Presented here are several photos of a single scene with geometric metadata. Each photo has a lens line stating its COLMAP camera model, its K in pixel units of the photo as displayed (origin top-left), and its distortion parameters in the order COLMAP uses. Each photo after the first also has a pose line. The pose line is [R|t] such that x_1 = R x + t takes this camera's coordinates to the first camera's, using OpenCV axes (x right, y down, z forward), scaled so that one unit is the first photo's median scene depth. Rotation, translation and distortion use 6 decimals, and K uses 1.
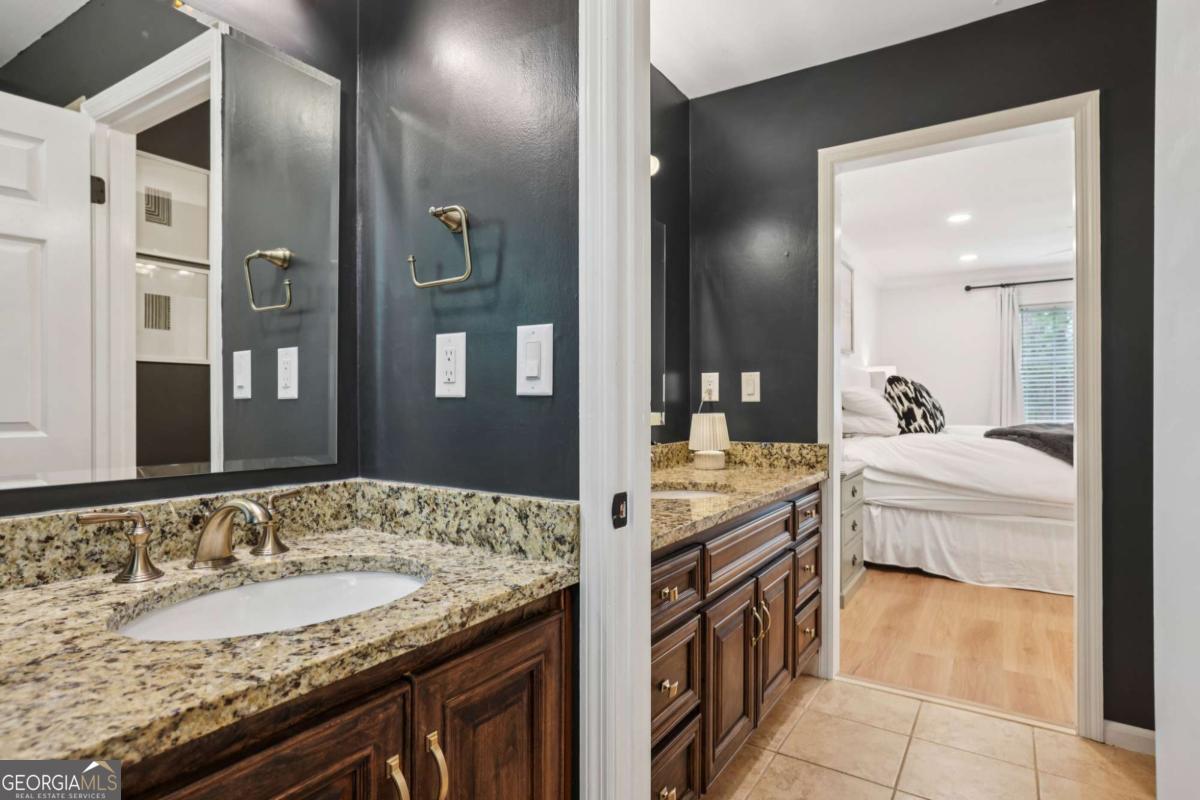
lens RADIAL K [[651.1, 0, 600.6], [0, 651.1, 400.0], [0, 0, 1]] dist [-0.002165, -0.000241]
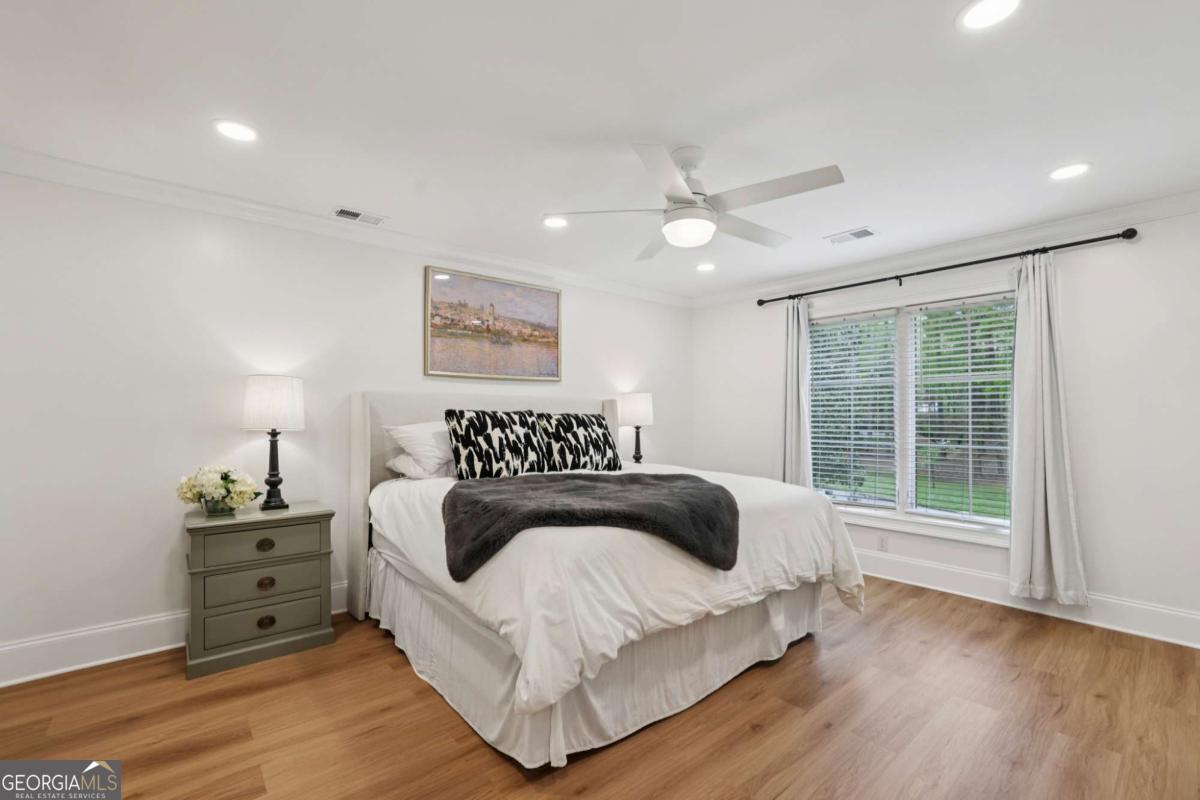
lens RADIAL K [[519.3, 0, 598.7], [0, 519.3, 404.2], [0, 0, 1]] dist [0.001133, 0.000208]
pose [[0.951648, 0.007181, -0.307108, 0.759264], [-0.011242, 0.999871, -0.011456, -0.030472], [0.306986, 0.014354, 0.951606, 0.348395]]
